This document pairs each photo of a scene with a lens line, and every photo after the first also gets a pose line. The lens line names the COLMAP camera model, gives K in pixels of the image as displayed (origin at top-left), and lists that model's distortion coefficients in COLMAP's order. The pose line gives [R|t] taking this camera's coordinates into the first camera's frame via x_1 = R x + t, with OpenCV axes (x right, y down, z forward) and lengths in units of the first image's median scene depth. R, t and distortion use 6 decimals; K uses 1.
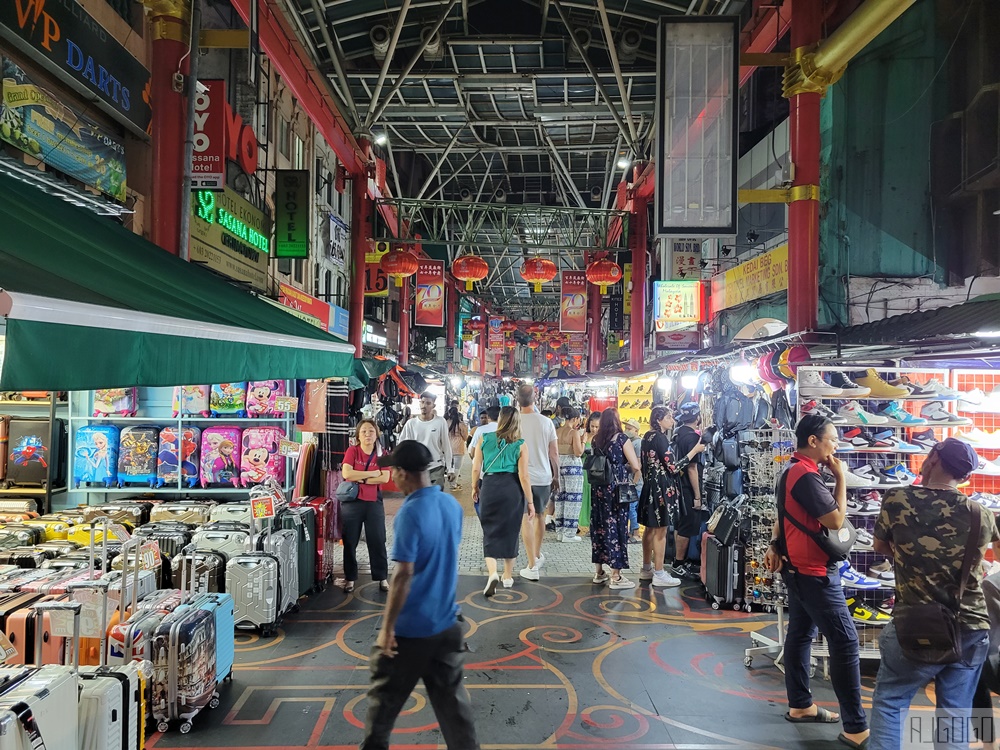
lens RADIAL K [[750.4, 0, 500.0], [0, 750.4, 375.0], [0, 0, 1]] dist [0.002715, 0.001954]
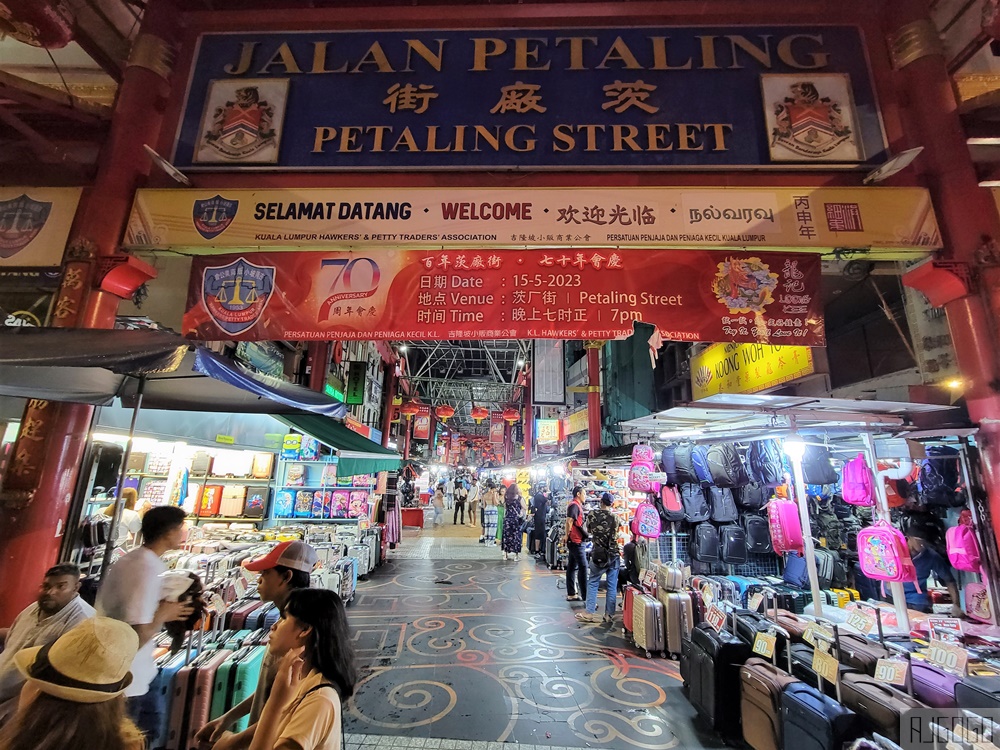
lens RADIAL K [[423.8, 0, 500.0], [0, 423.8, 375.0], [0, 0, 1]] dist [-0.001808, -0.000098]
pose [[0.994715, 0.030392, 0.098072, -0.009799], [-0.009547, 0.978427, -0.206371, -0.006919], [-0.102228, 0.204344, 0.973547, -0.172892]]
